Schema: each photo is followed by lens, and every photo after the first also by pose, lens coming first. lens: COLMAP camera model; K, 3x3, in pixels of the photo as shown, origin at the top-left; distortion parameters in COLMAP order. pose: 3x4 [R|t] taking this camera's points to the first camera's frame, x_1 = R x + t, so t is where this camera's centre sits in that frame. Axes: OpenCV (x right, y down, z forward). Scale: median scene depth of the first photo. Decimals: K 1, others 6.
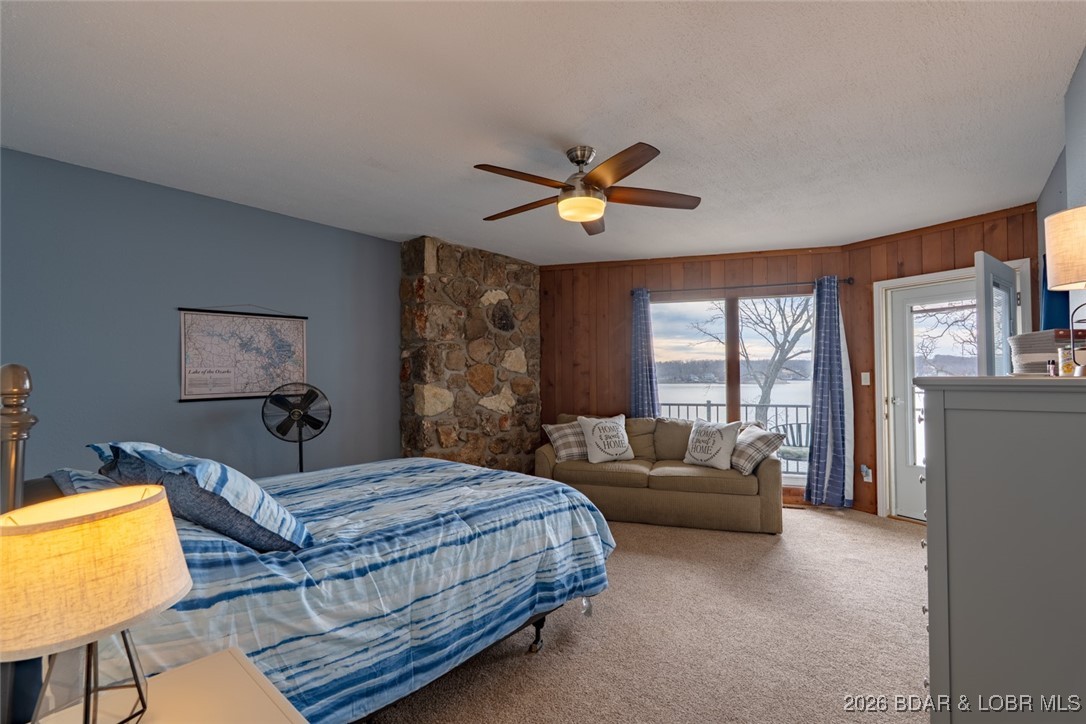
lens RADIAL K [[479.5, 0, 545.7], [0, 479.5, 366.4], [0, 0, 1]] dist [-0.002933, -0.000423]
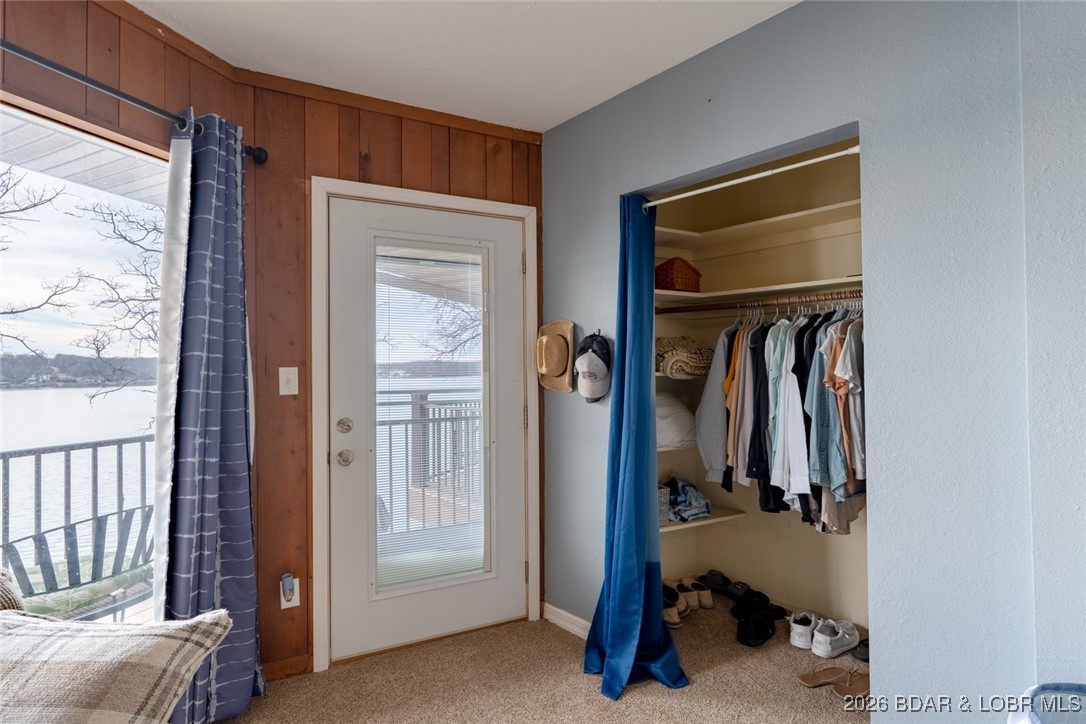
lens RADIAL K [[479.5, 0, 546.8], [0, 479.5, 364.9], [0, 0, 1]] dist [-0.002933, -0.000423]
pose [[0.082372, 0.012647, 0.996521, 0.234112], [-0.012799, 0.999850, -0.011631, 0.012557], [-0.996519, -0.011797, 0.082522, 0.716526]]
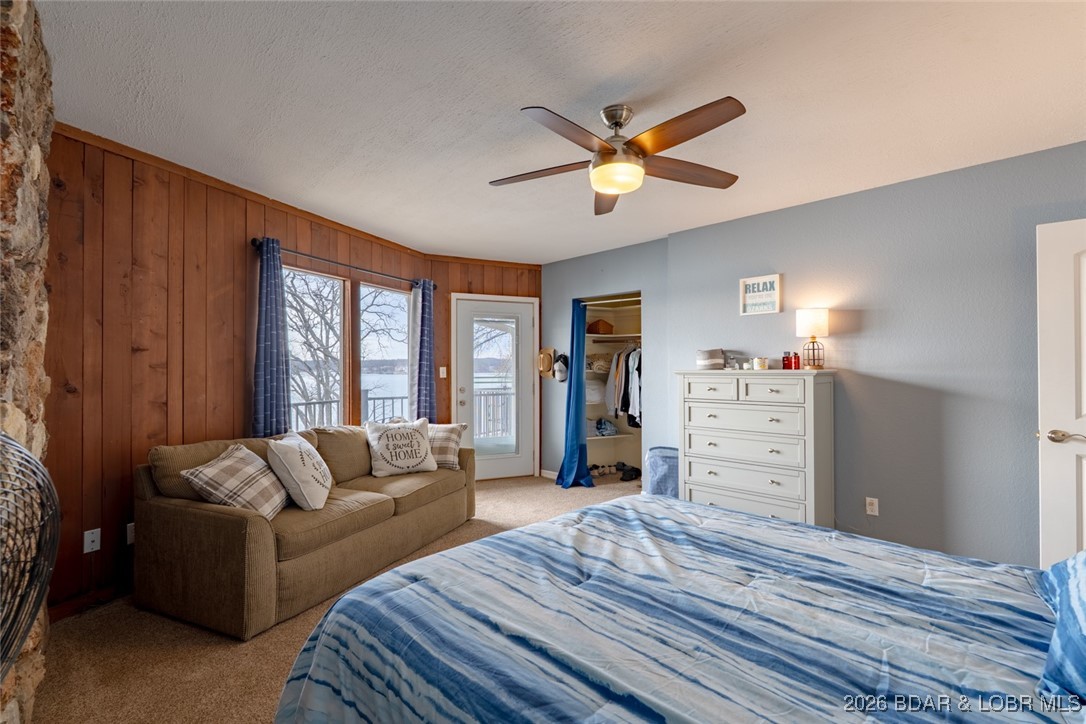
lens RADIAL K [[479.5, 0, 548.7], [0, 479.5, 364.2], [0, 0, 1]] dist [-0.002933, -0.000423]
pose [[0.094021, 0.008544, 0.995534, -0.487380], [-0.019417, 0.999789, -0.006746, 0.008480], [-0.995381, -0.018696, 0.094167, 0.626395]]
